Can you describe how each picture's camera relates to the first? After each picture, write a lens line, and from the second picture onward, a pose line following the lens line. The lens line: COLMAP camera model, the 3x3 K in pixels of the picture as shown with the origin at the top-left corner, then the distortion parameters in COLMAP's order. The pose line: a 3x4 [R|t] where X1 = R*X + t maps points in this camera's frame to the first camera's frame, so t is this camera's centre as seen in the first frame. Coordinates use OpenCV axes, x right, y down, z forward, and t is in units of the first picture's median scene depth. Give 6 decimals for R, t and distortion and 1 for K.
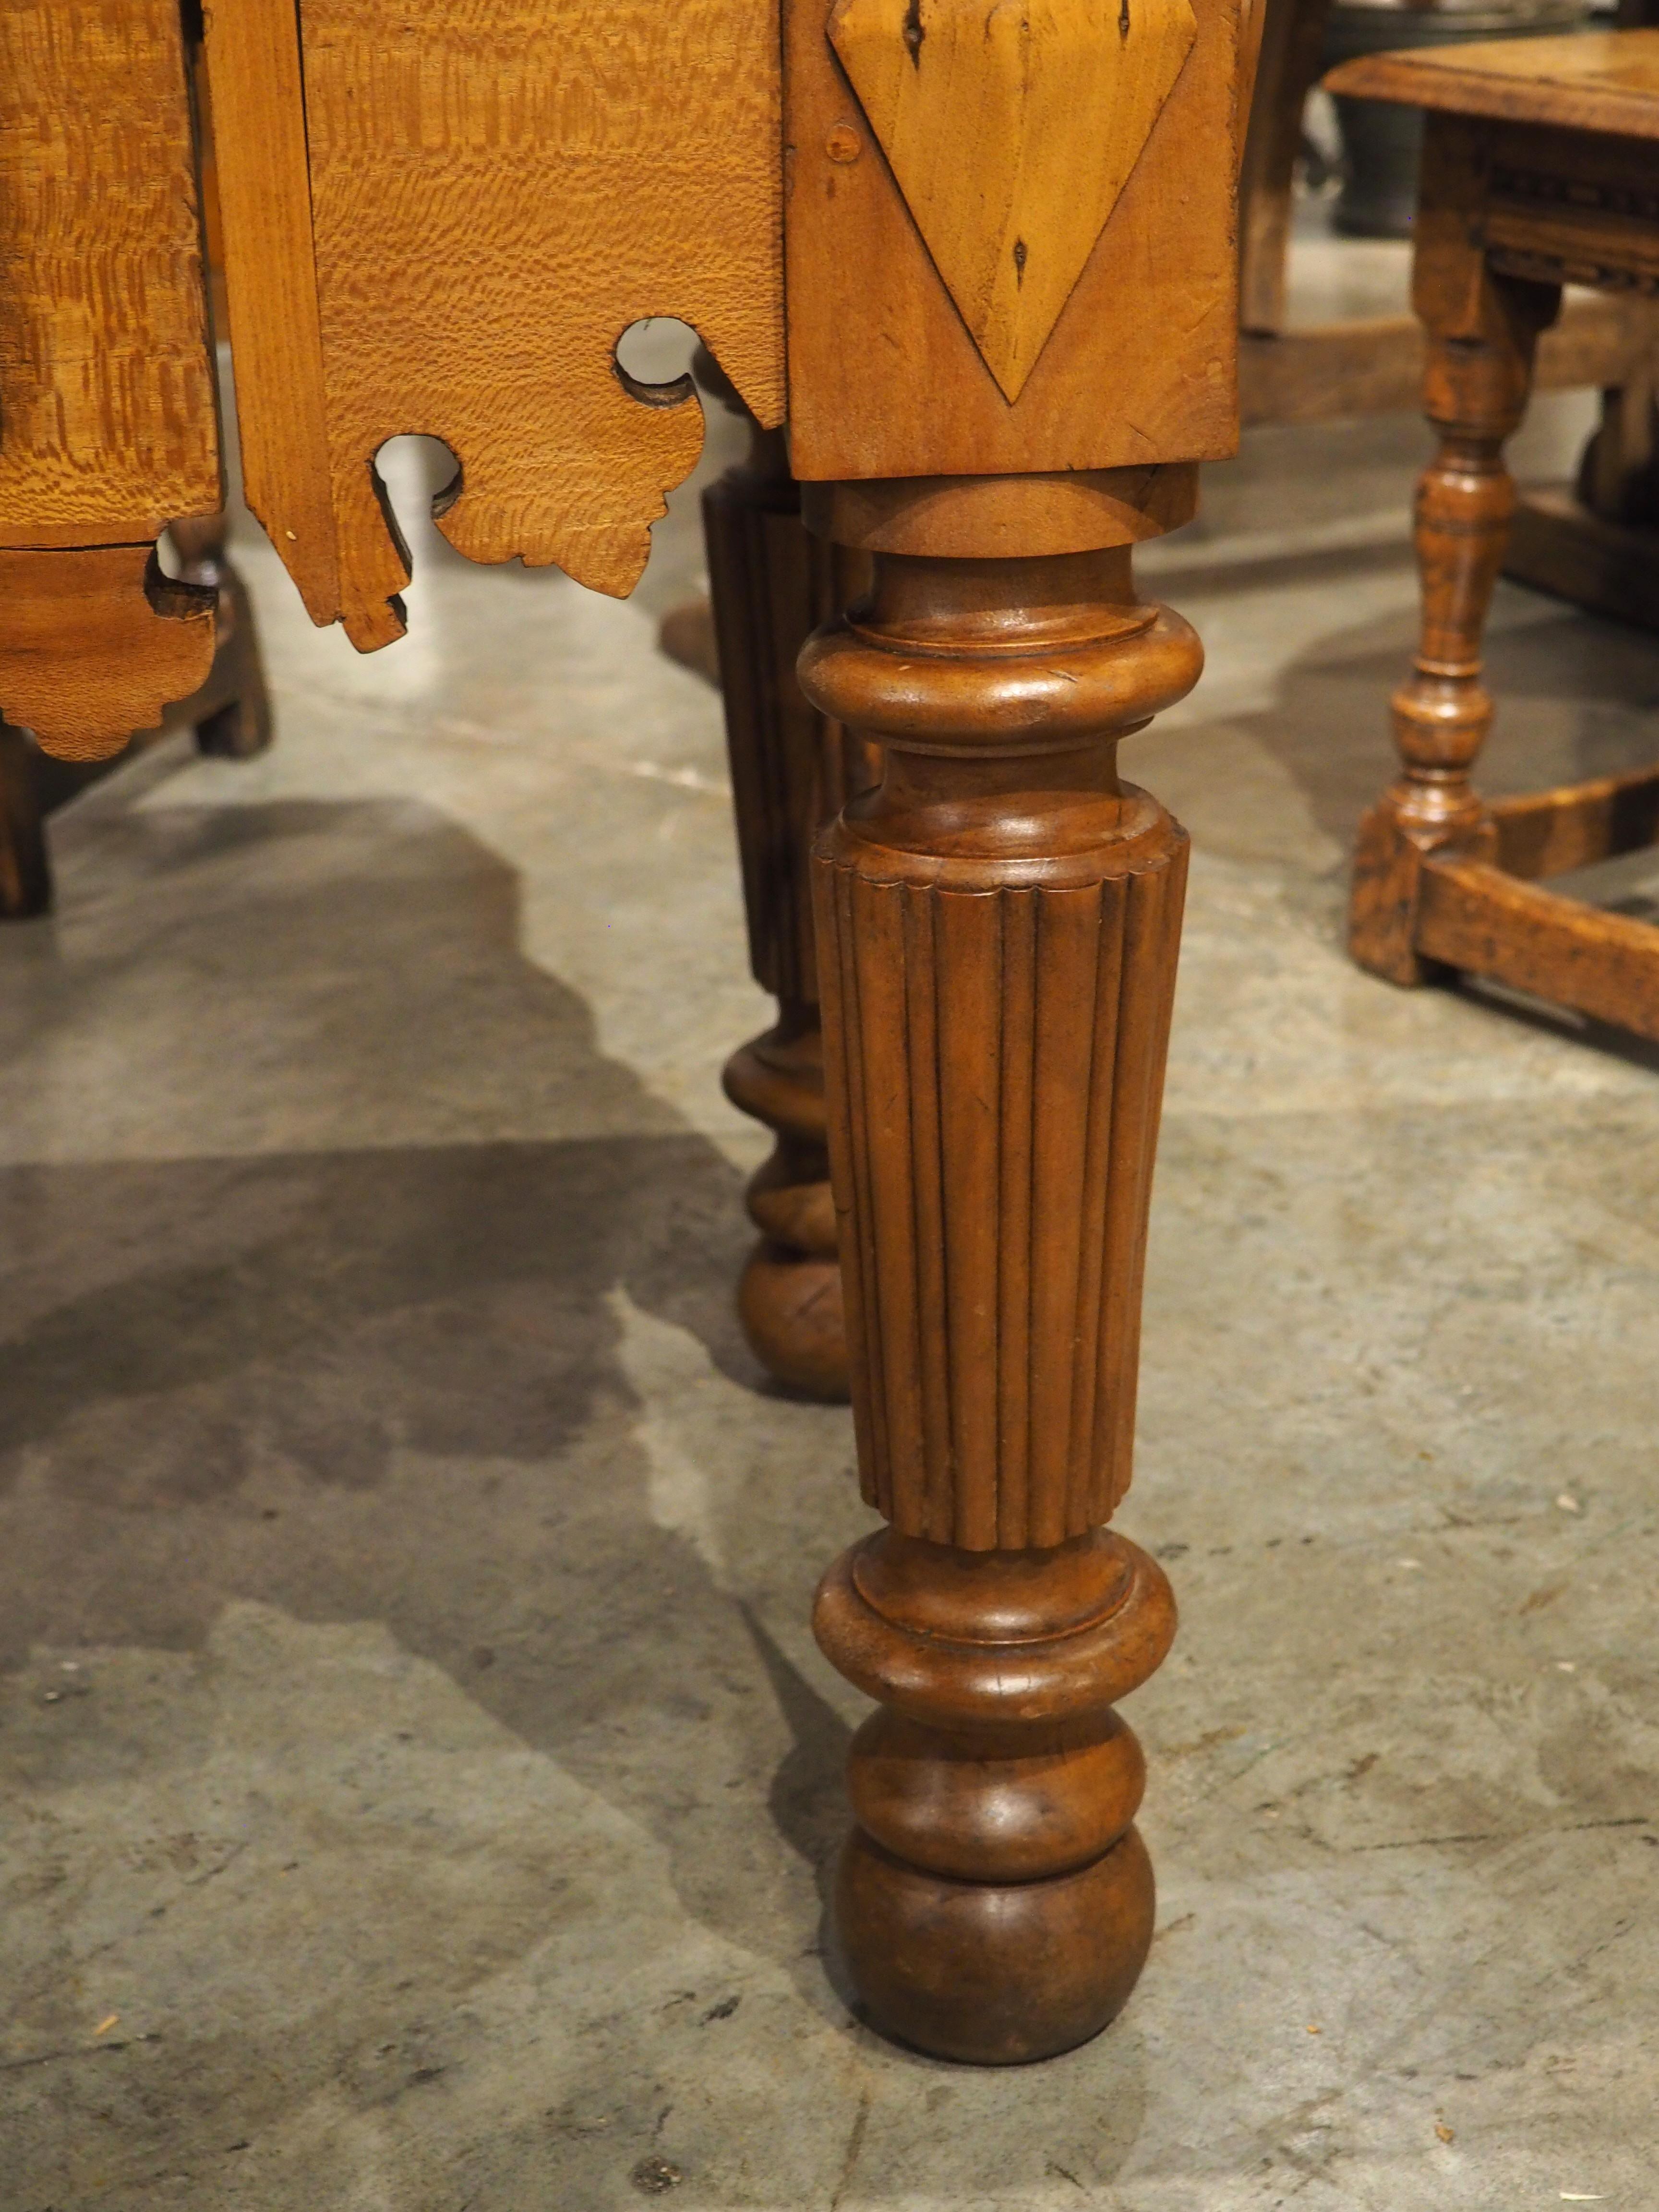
lens RADIAL K [[3744.8, 0, 824.3], [0, 3744.8, 1089.2], [0, 0, 1]] dist [0.011523, 0.000000]
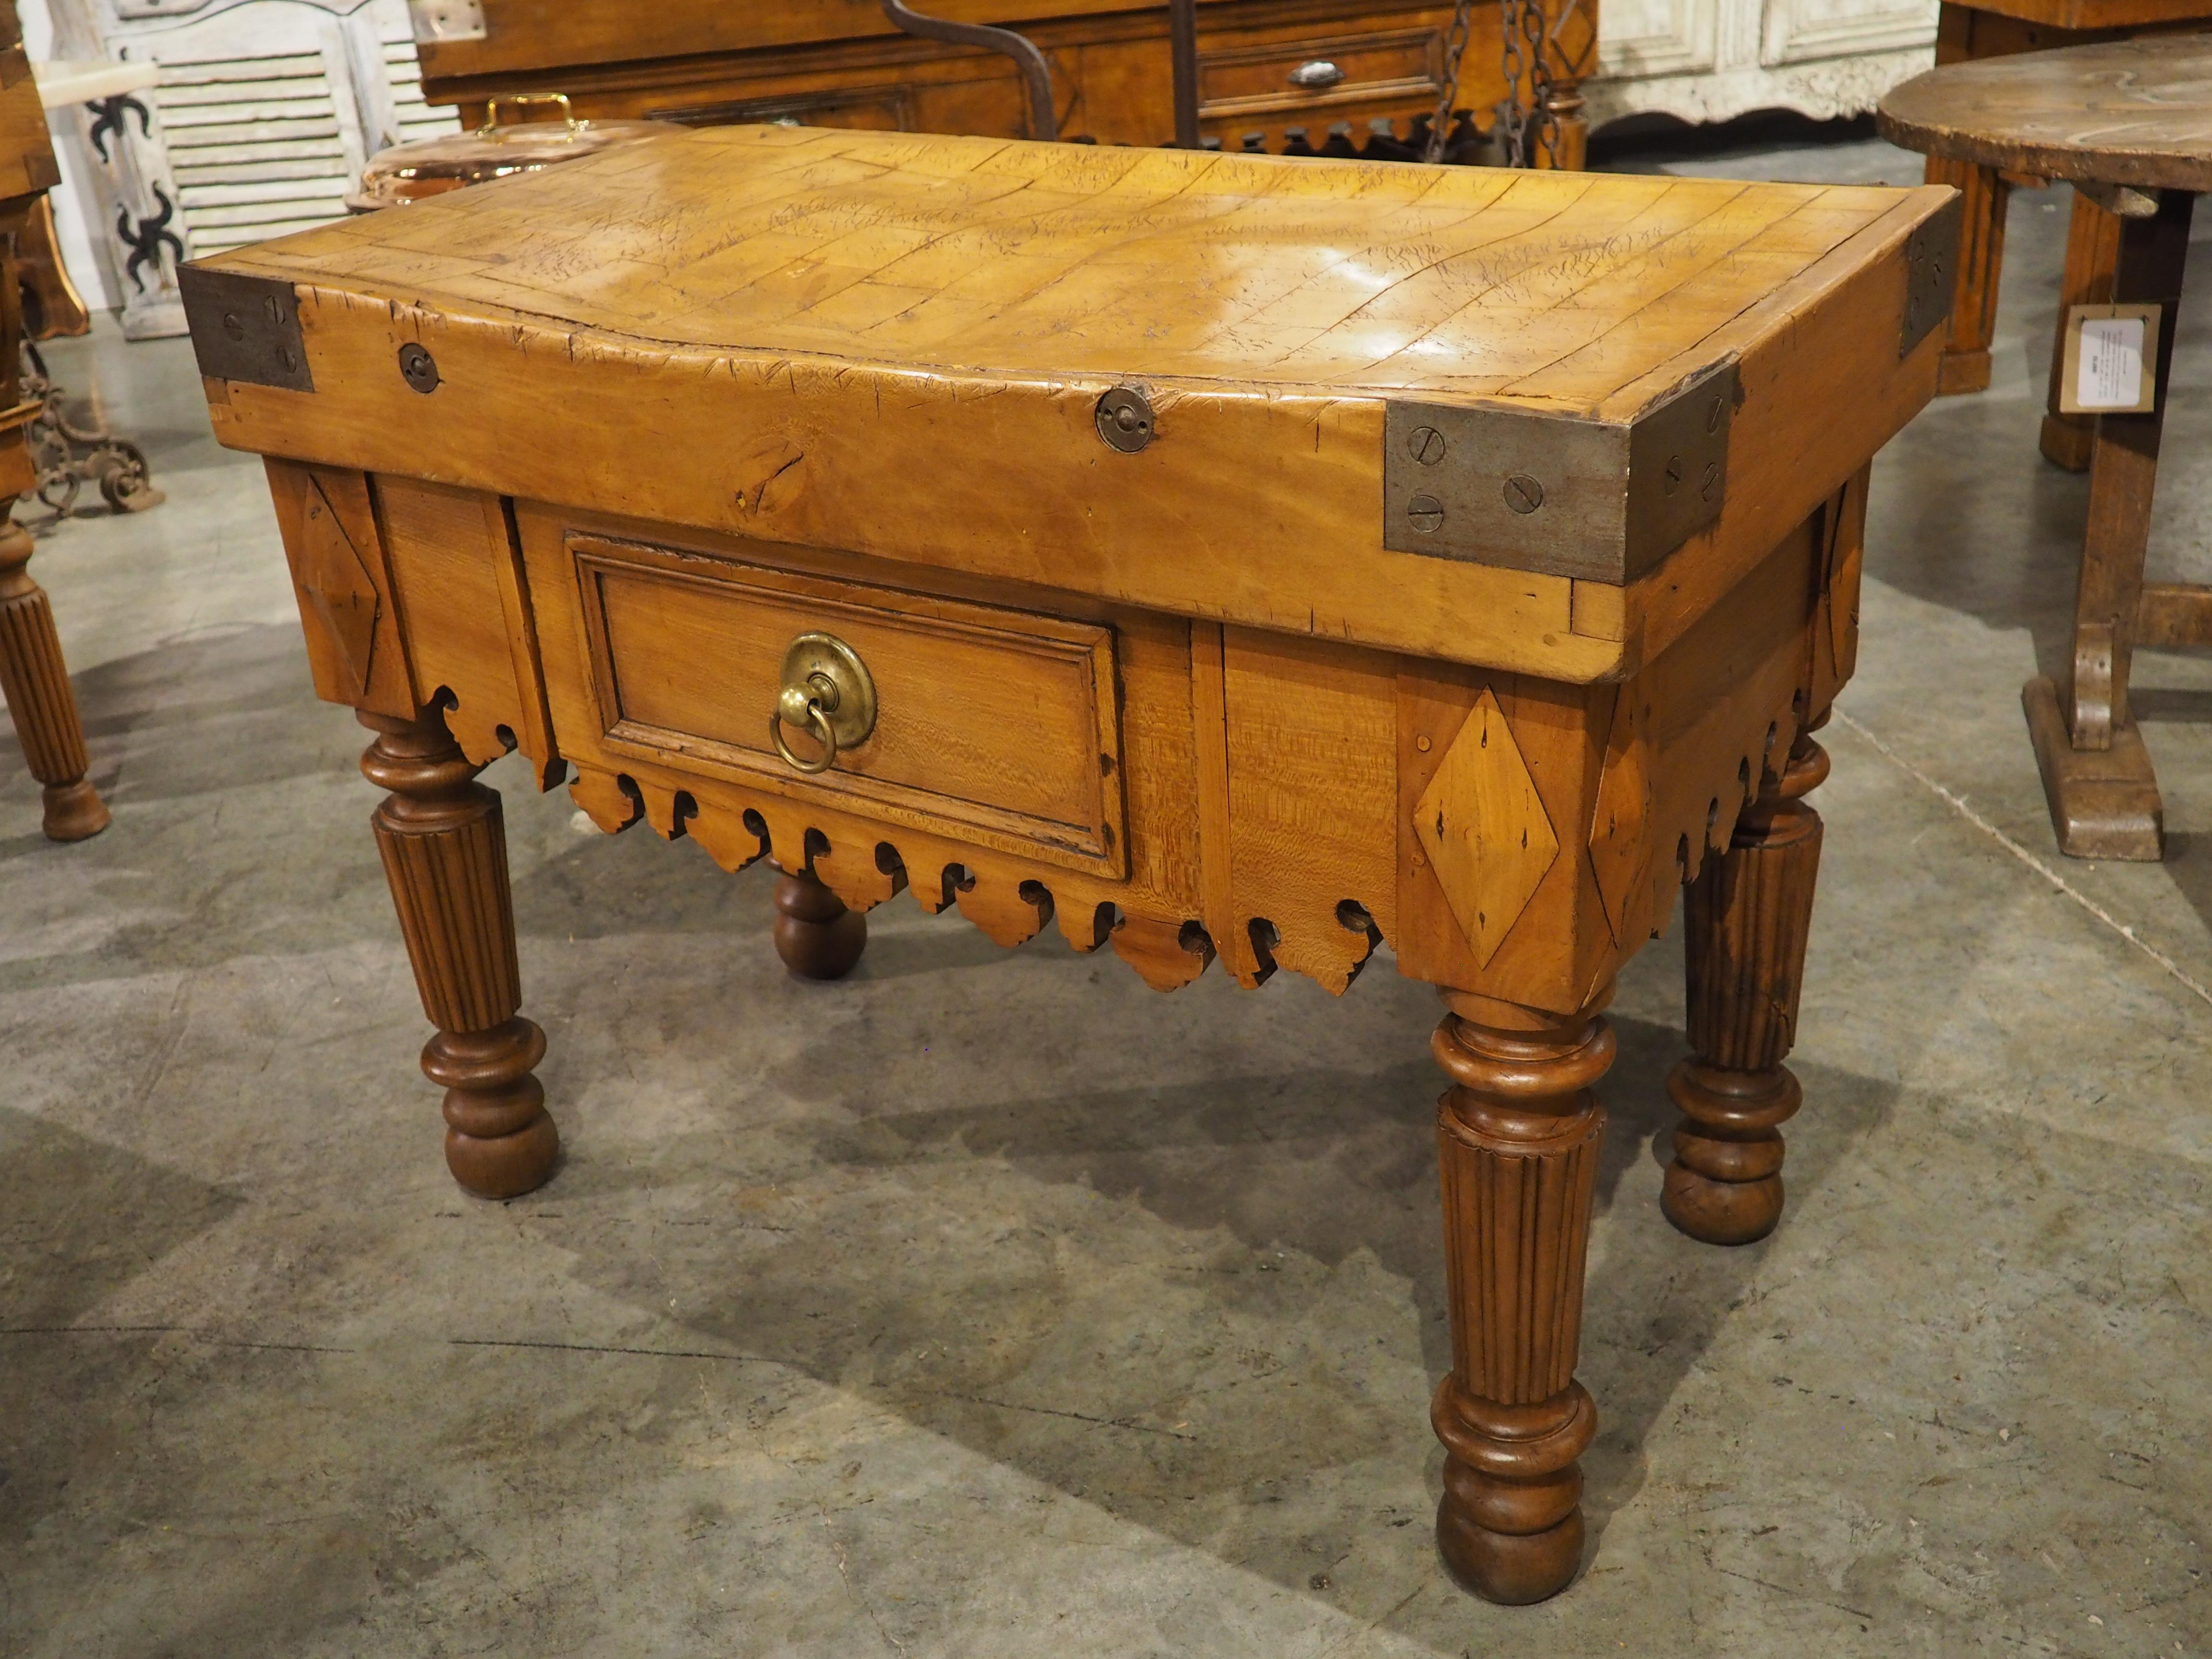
lens RADIAL K [[2295.7, 0, 1092.6], [0, 2295.7, 823.1], [0, 0, 1]] dist [0.020645, 0.000000]
pose [[0.796531, 0.238587, -0.555530, 0.522330], [-0.177569, 0.970639, 0.162265, -0.380864], [0.577934, -0.030605, 0.815510, -0.260722]]
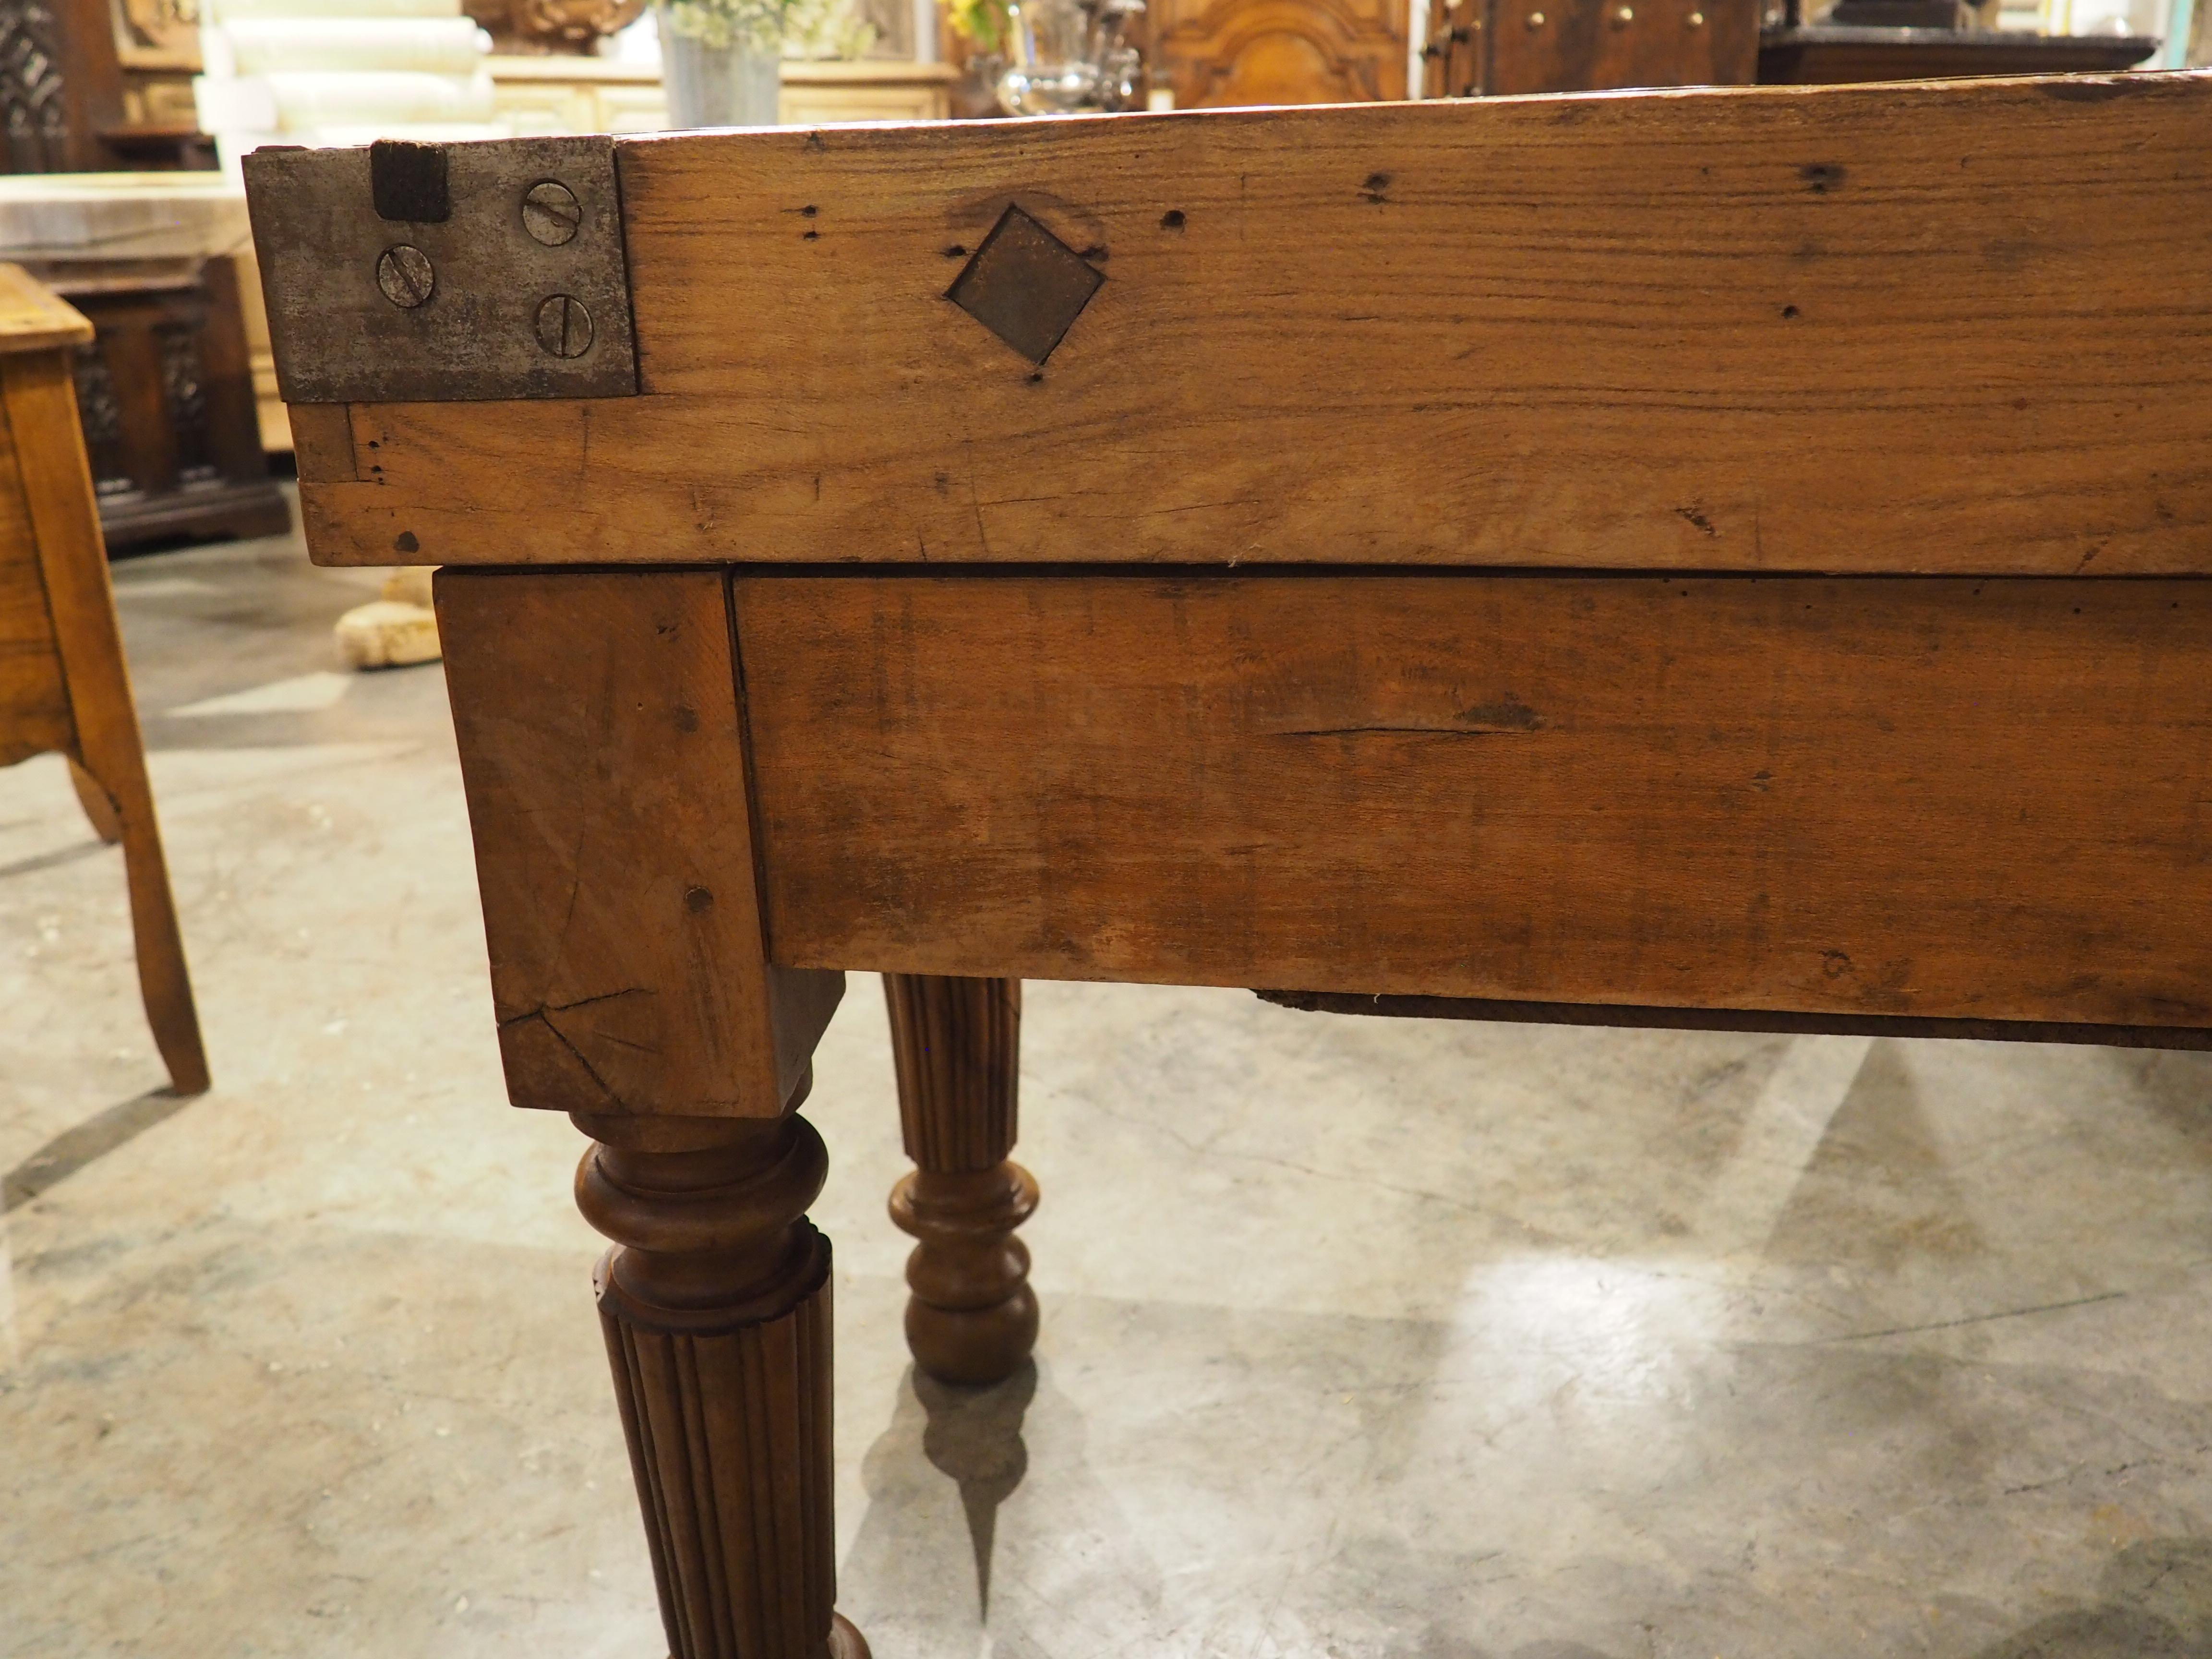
lens RADIAL K [[1849.8, 0, 1106.7], [0, 1849.8, 814.9], [0, 0, 1]] dist [-0.055042, 0.024178]
pose [[-0.971034, -0.029817, 0.237073, -0.314204], [0.131754, 0.760899, 0.635353, -0.778998], [-0.199333, 0.648184, -0.734931, 1.674762]]
